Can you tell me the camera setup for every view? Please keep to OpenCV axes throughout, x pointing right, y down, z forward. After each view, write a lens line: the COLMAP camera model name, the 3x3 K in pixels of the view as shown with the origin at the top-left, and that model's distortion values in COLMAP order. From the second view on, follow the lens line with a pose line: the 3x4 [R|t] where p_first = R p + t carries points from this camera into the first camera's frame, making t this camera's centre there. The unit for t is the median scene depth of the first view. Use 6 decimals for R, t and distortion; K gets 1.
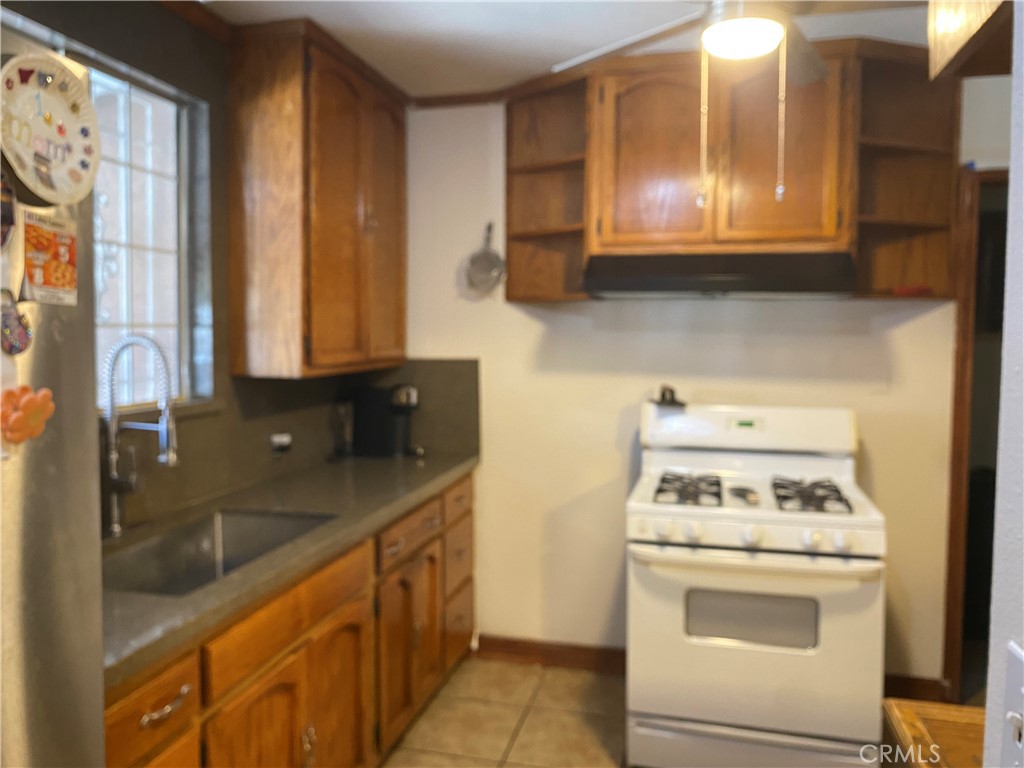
lens RADIAL K [[794.6, 0, 504.9], [0, 794.6, 379.1], [0, 0, 1]] dist [0.014694, -0.033480]
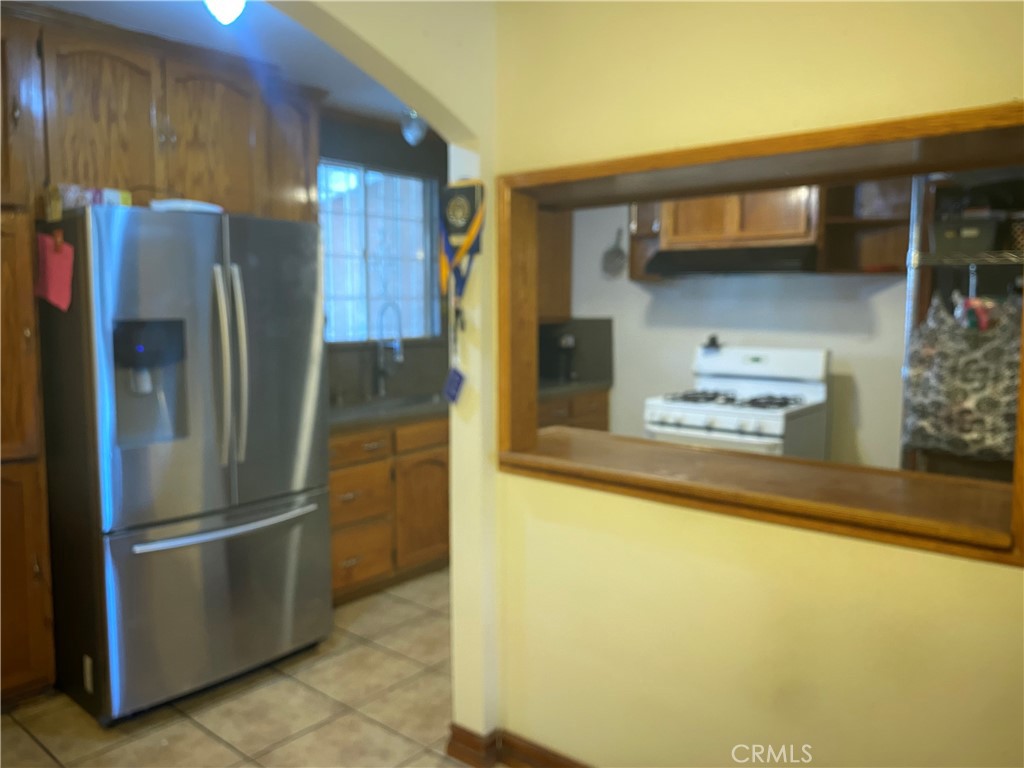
lens RADIAL K [[794.6, 0, 514.2], [0, 794.6, 384.1], [0, 0, 1]] dist [0.014694, -0.033480]
pose [[0.905121, 0.038516, -0.423406, 0.508903], [-0.023968, 0.998927, 0.039633, 0.051810], [0.424478, -0.025724, 0.905073, -0.537302]]
